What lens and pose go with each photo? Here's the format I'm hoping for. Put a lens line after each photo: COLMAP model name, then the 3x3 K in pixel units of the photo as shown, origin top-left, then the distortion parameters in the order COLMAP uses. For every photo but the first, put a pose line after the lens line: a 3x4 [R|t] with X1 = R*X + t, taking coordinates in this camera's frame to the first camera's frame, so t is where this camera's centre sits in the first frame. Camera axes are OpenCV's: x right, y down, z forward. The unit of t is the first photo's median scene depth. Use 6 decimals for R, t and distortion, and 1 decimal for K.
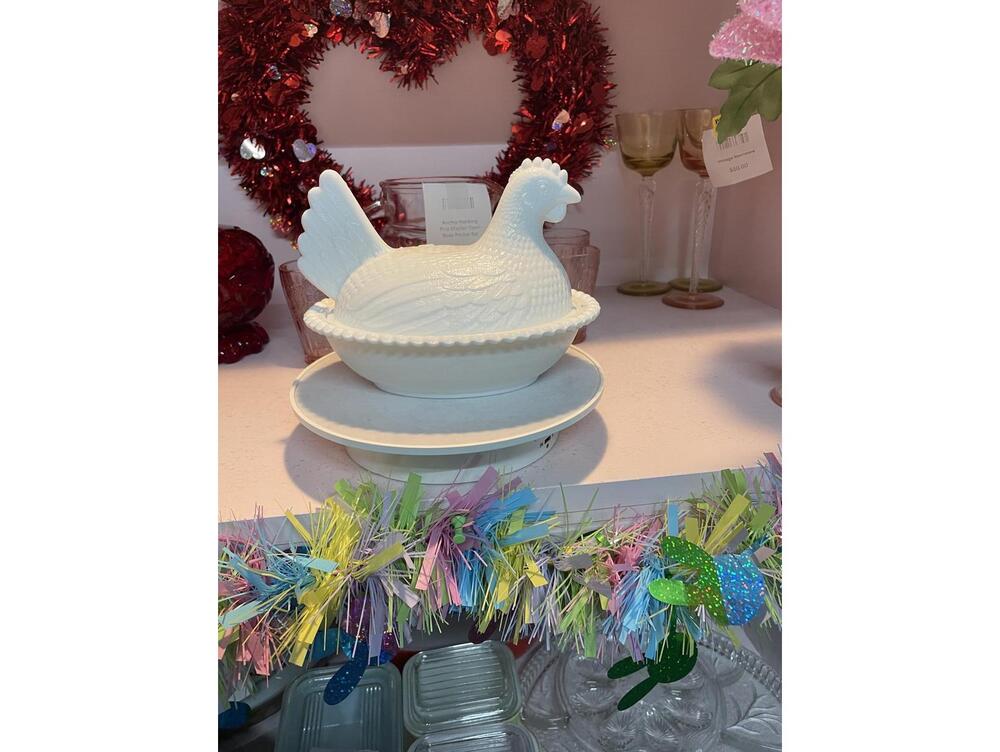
lens RADIAL K [[621.1, 0, 506.7], [0, 621.1, 377.4], [0, 0, 1]] dist [-0.004398, -0.053202]
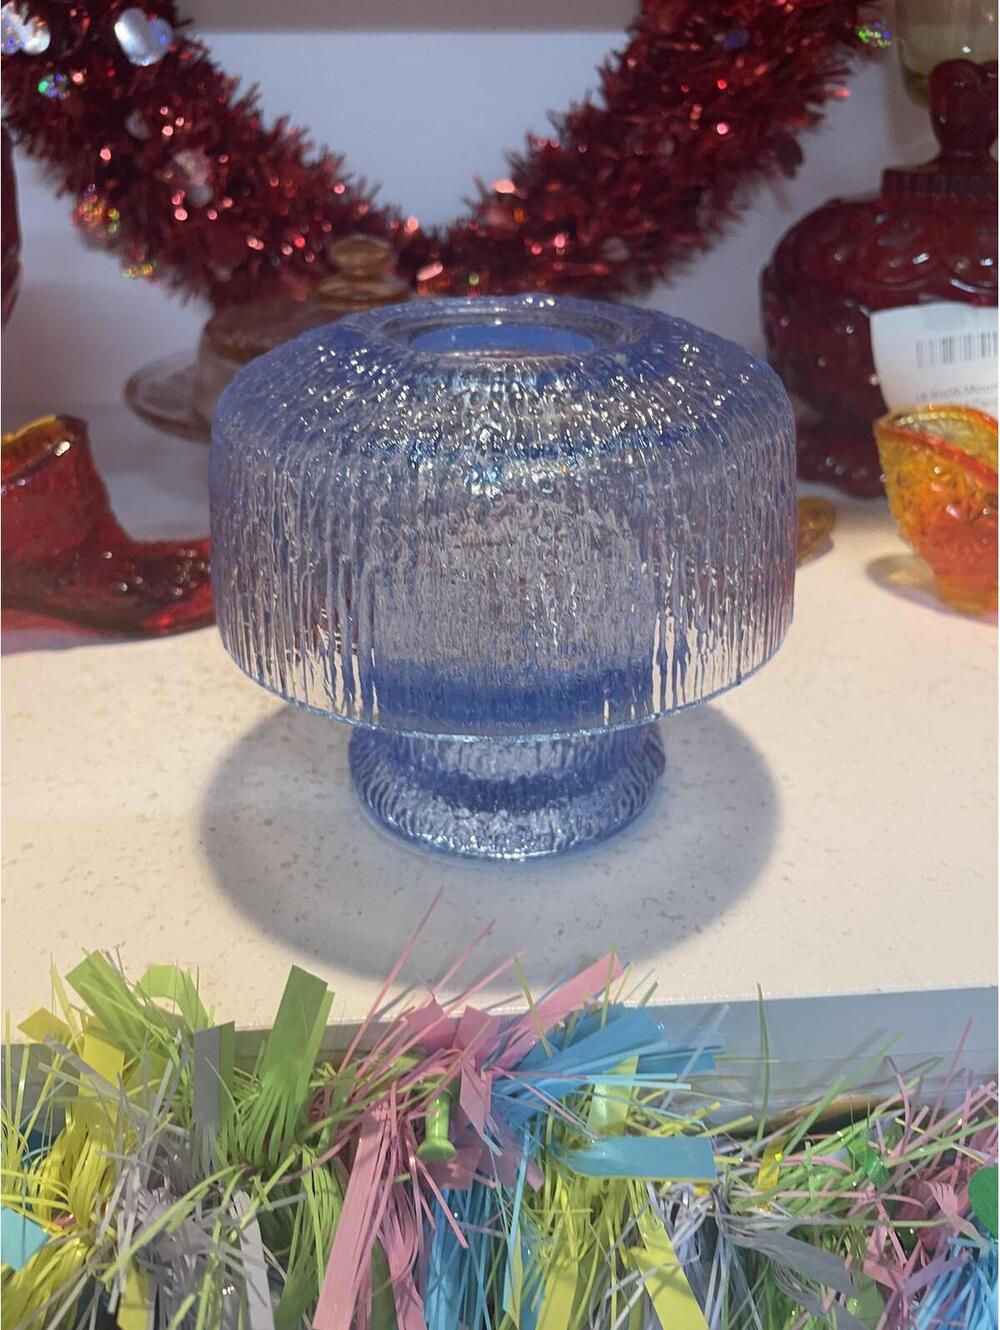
lens RADIAL K [[1100.5, 0, 519.8], [0, 1100.5, 682.4], [0, 0, 1]] dist [0.000082, -0.067354]
pose [[0.996918, 0.053132, -0.057725, -0.006291], [-0.045747, 0.991416, 0.122478, -0.032705], [0.063737, -0.119460, 0.990791, 0.232245]]
